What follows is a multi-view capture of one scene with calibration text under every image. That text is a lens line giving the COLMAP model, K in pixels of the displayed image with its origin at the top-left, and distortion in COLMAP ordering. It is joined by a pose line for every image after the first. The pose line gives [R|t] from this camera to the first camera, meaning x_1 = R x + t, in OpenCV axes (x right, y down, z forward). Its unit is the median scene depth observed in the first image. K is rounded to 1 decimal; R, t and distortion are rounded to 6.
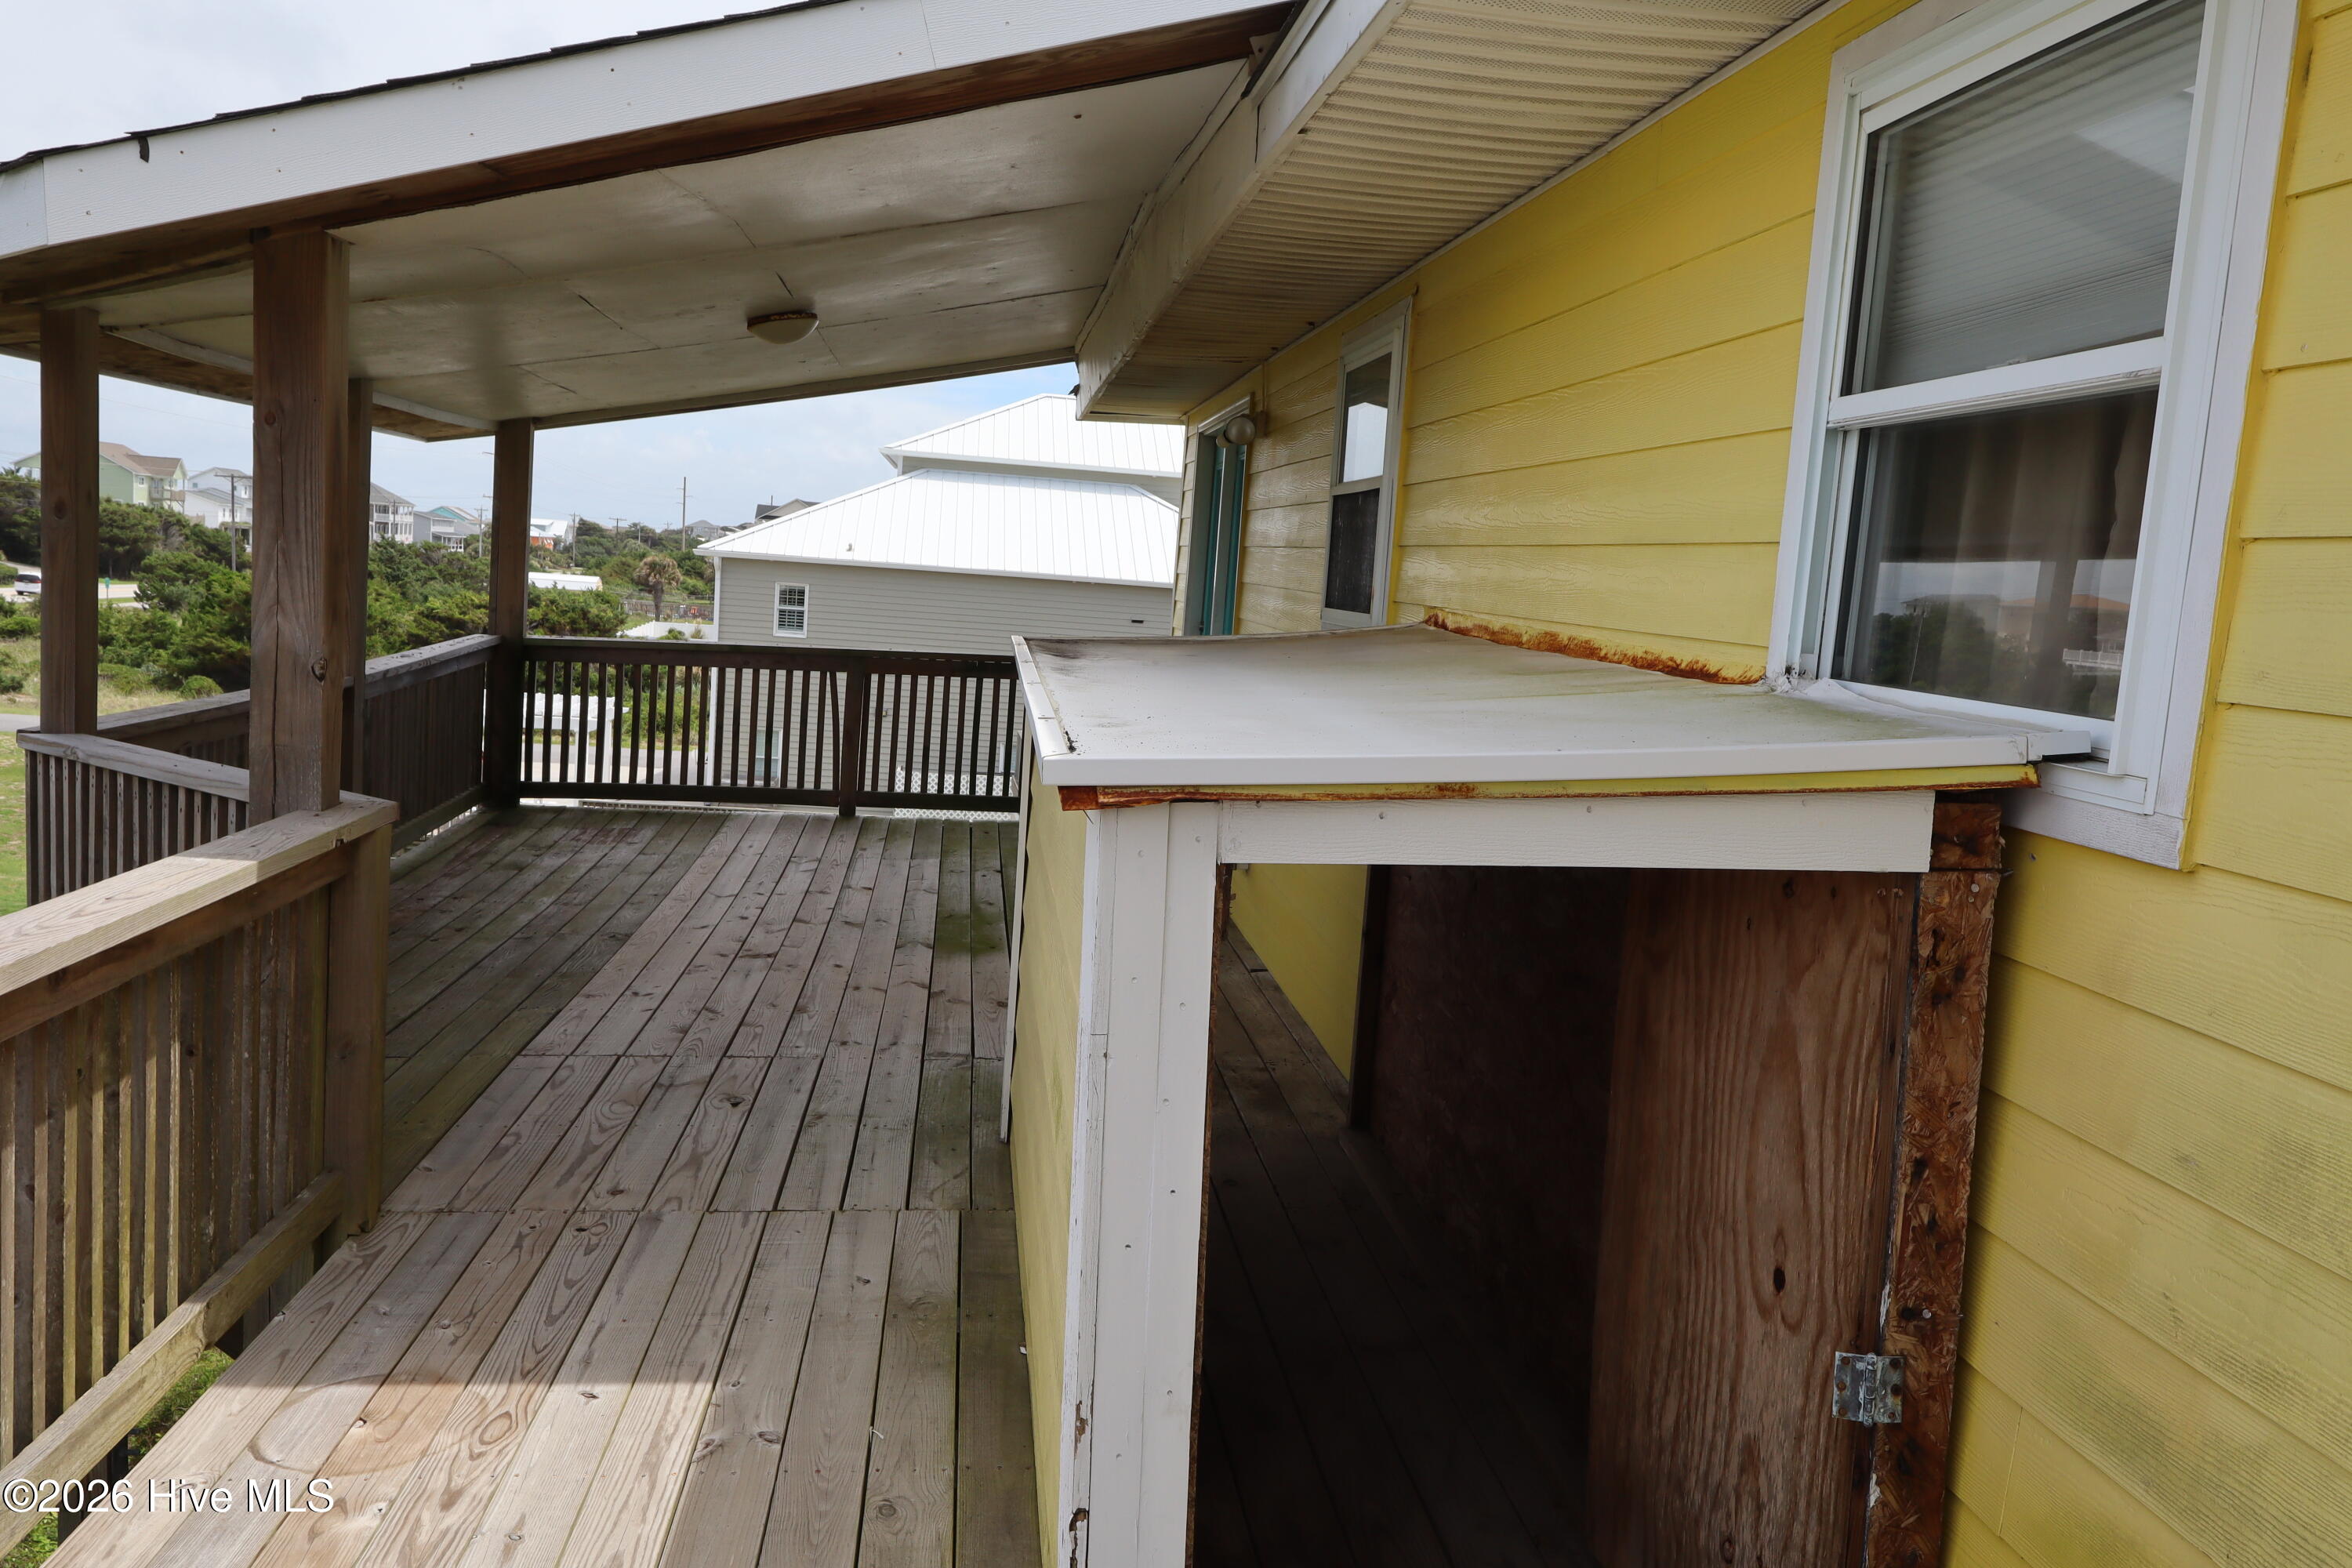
lens RADIAL K [[1824.0, 0, 1177.7], [0, 1824.0, 778.6], [0, 0, 1]] dist [0.010817, -0.008033]
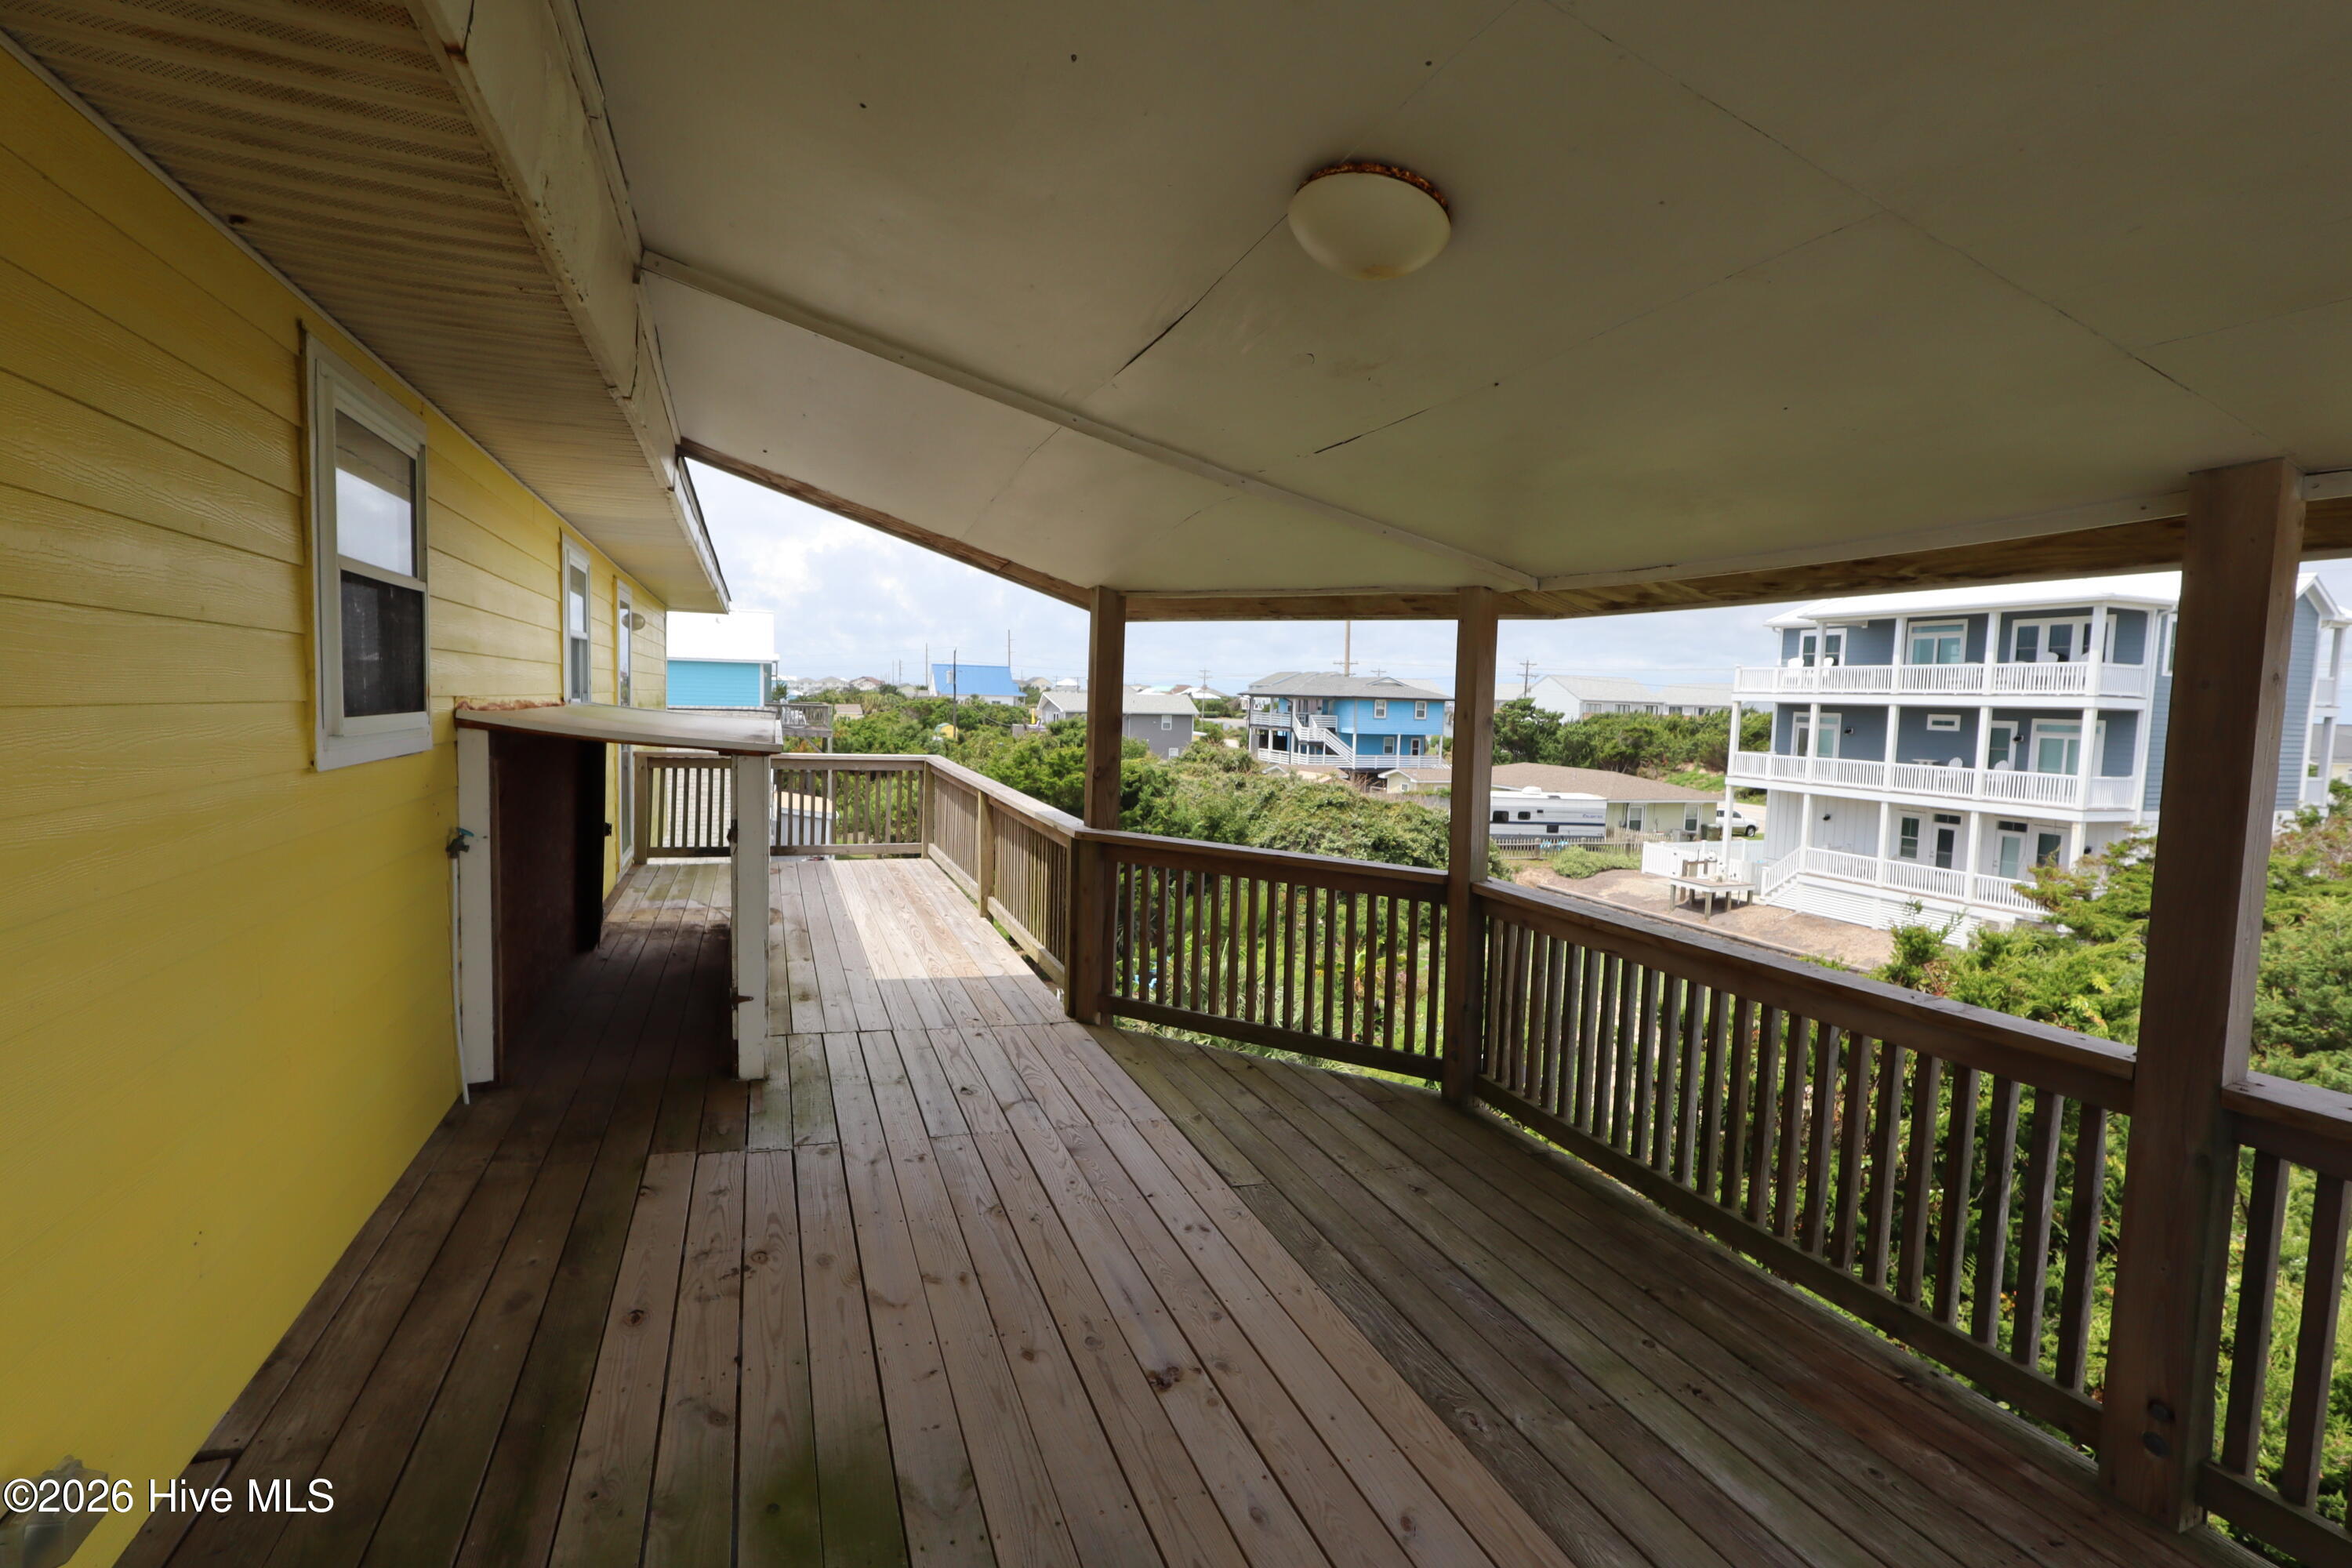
lens RADIAL K [[1102.5, 0, 1172.9], [0, 1102.5, 782.8], [0, 0, 1]] dist [-0.001139, 0.000349]
pose [[-0.965327, -0.077471, -0.249282, -0.192969], [-0.122987, 0.977295, 0.172536, -0.265328], [0.230256, 0.197213, -0.952937, 2.120316]]
